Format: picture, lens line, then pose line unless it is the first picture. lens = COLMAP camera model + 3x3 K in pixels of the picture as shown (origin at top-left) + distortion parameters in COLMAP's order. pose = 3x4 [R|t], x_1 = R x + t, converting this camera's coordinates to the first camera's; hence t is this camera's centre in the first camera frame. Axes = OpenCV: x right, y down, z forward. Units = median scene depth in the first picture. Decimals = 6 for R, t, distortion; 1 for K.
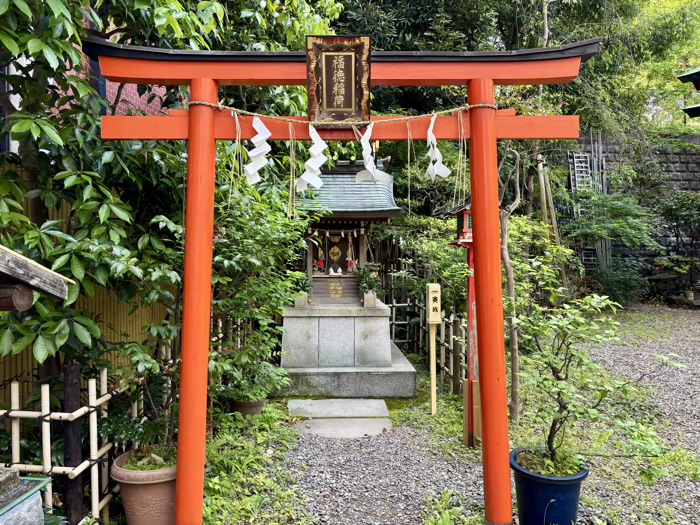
lens RADIAL K [[529.7, 0, 360.6], [0, 529.7, 262.5], [0, 0, 1]] dist [0.047391, -0.060019]
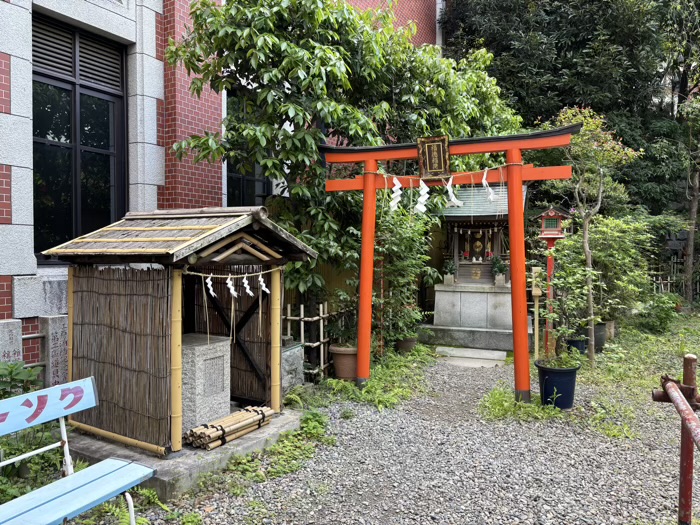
lens RADIAL K [[529.7, 0, 346.8], [0, 529.7, 261.2], [0, 0, 1]] dist [0.047391, -0.060019]
pose [[0.920974, 0.008139, -0.389540, 0.400754], [-0.006405, 0.999963, 0.005751, 0.033934], [0.389572, -0.002802, 0.920992, -0.877020]]
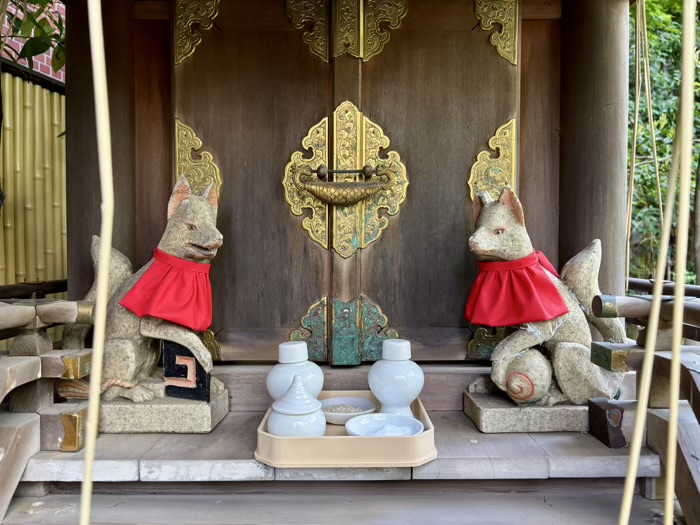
lens RADIAL K [[529.7, 0, 350.5], [0, 529.7, 261.7], [0, 0, 1]] dist [0.047391, -0.060019]
pose [[0.997571, -0.003657, -0.069564, -0.094488], [0.004323, 0.999946, 0.009429, -0.009180], [0.069525, -0.009707, 0.997533, 2.103093]]
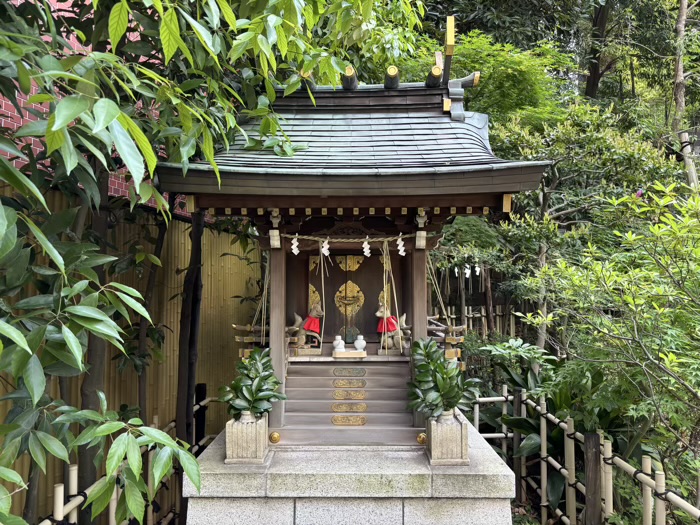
lens RADIAL K [[529.7, 0, 349.3], [0, 529.7, 261.2], [0, 0, 1]] dist [0.047391, -0.060019]
pose [[0.996616, -0.010675, -0.081500, -0.035110], [0.005283, 0.997800, -0.066092, -0.045103], [0.082026, 0.065438, 0.994480, 1.390500]]
